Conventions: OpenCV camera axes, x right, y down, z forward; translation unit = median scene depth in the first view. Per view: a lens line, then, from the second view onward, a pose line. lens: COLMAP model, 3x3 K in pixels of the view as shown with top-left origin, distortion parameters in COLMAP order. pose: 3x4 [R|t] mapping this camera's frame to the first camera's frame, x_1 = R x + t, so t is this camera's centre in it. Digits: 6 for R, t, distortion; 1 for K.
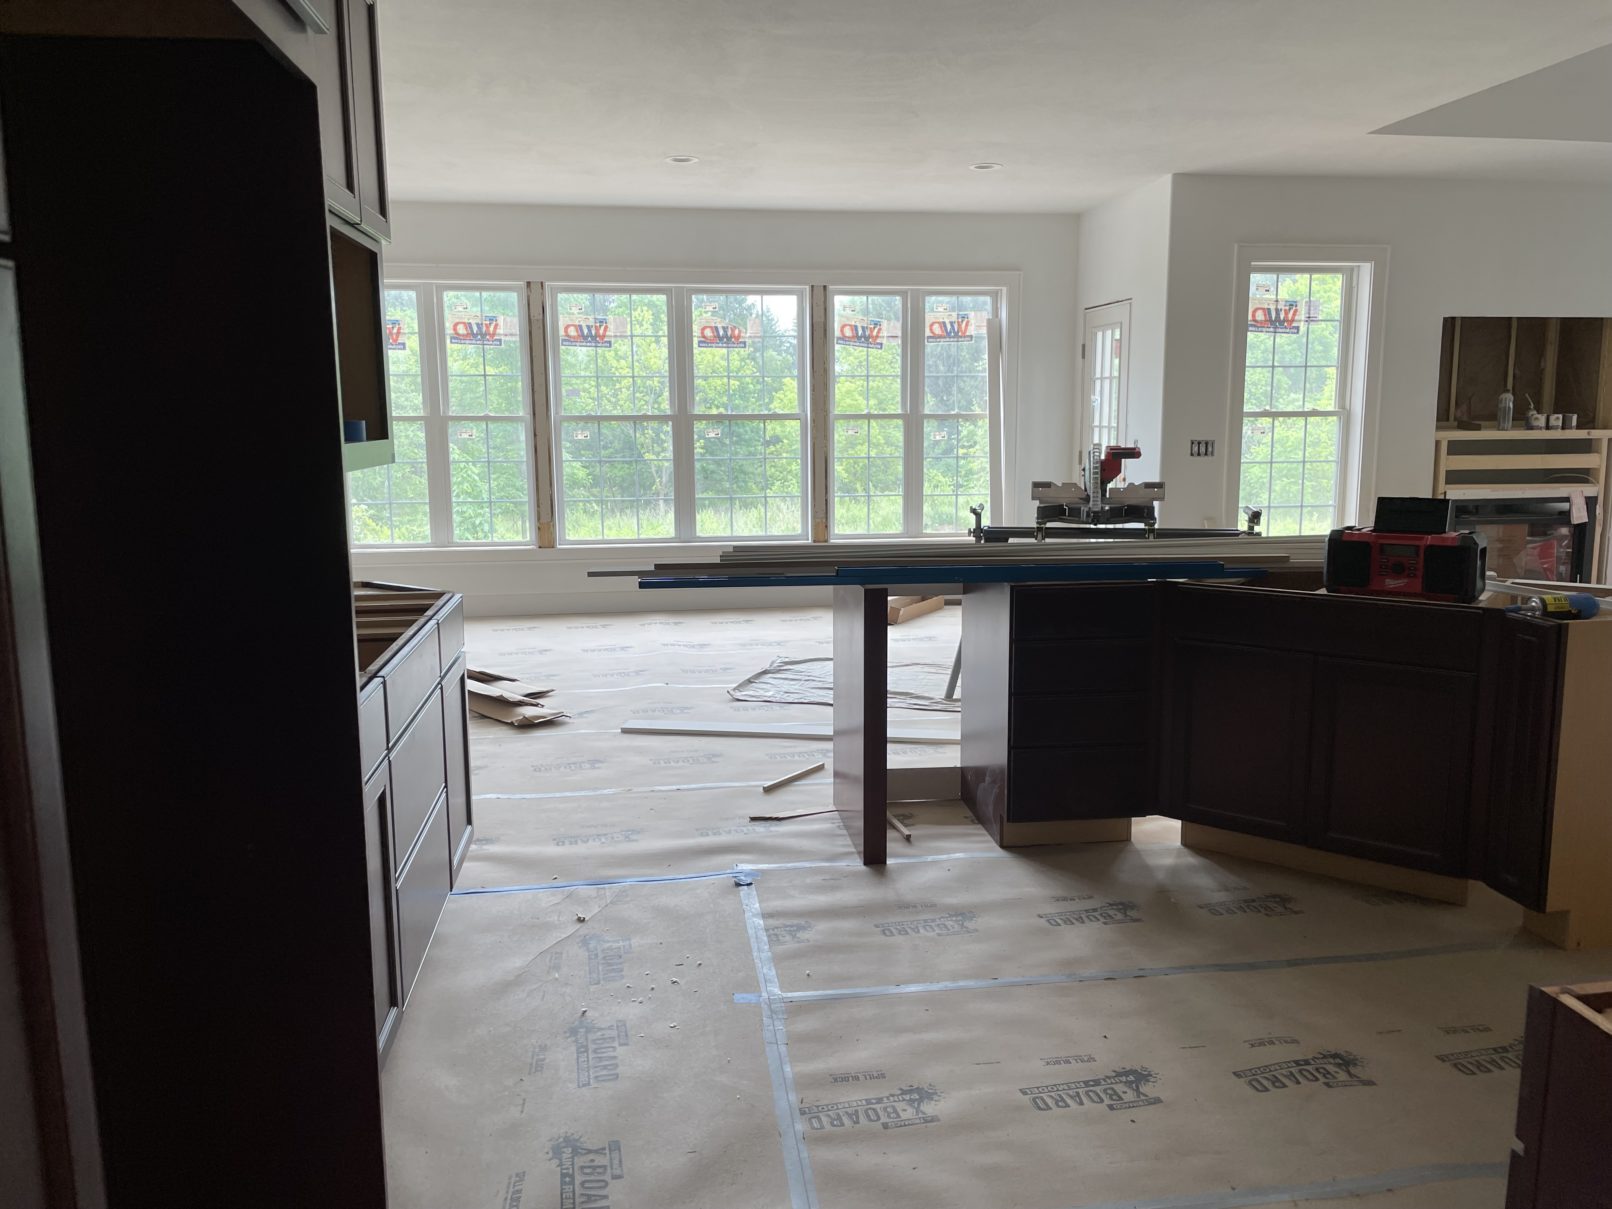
lens RADIAL K [[1209.9, 0, 802.4], [0, 1209.9, 612.1], [0, 0, 1]] dist [0.080441, -0.099057]
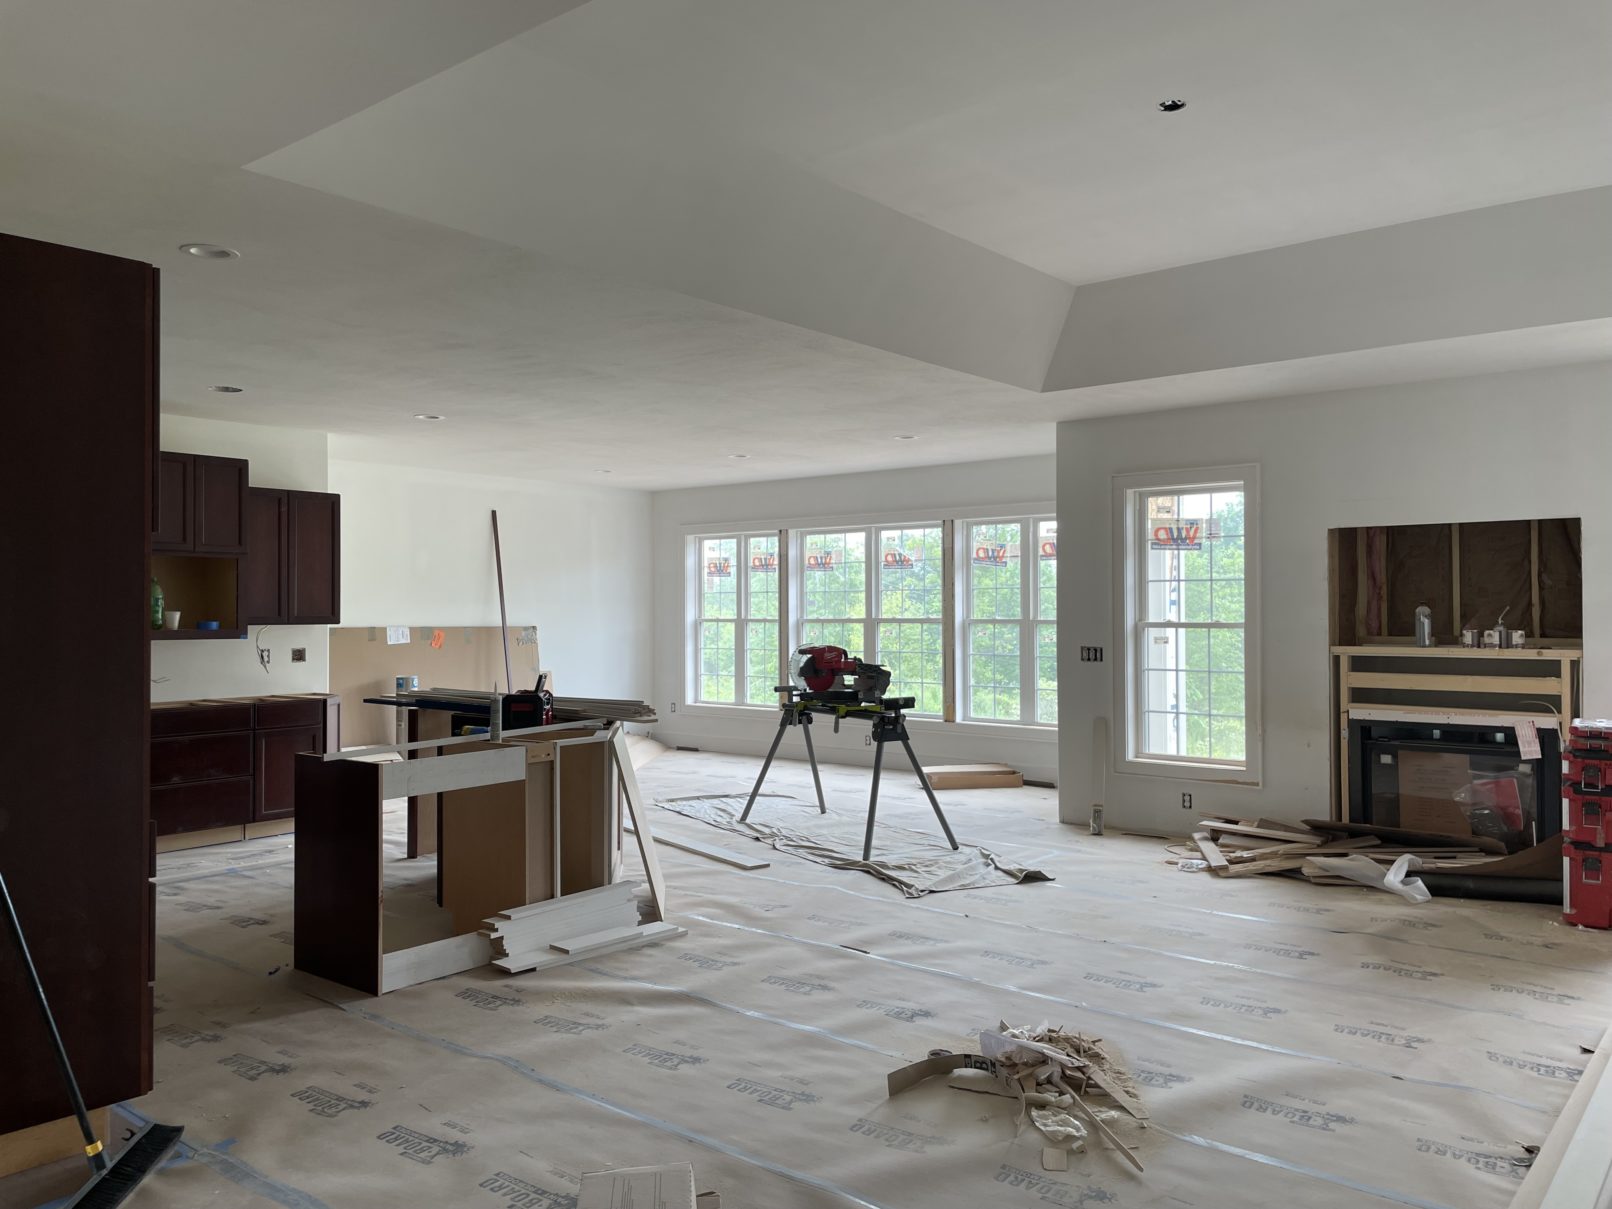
lens RADIAL K [[1209.9, 0, 813.5], [0, 1209.9, 596.6], [0, 0, 1]] dist [0.080441, -0.099057]
pose [[0.685286, -0.004752, -0.728259, 0.930851], [-0.125631, 0.984216, -0.124640, -0.016417], [0.717356, 0.176906, 0.673872, 0.068703]]
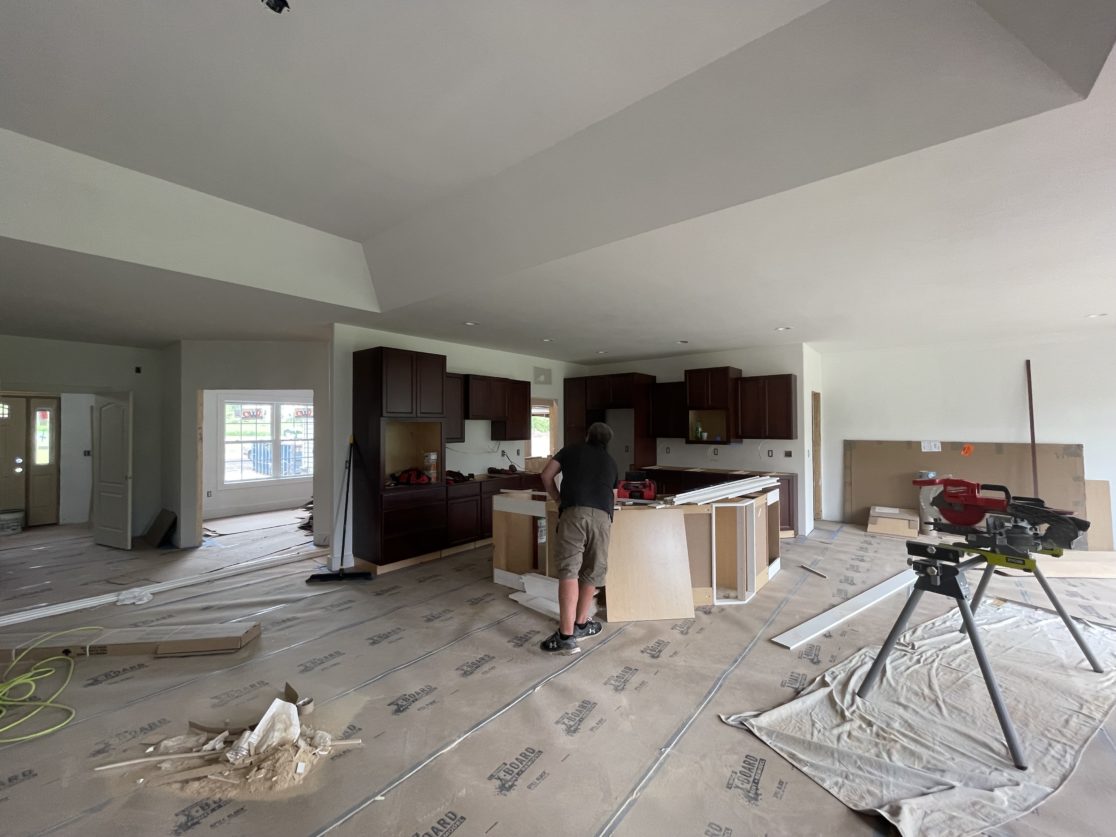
lens RADIAL K [[451.2, 0, 558.3], [0, 451.2, 420.7], [0, 0, 1]] dist [-0.000866, -0.000264]
pose [[-0.722095, 0.001075, -0.691793, 0.691226], [-0.108782, 0.987382, 0.115082, -0.159179], [0.683188, 0.158355, -0.712866, 0.806782]]
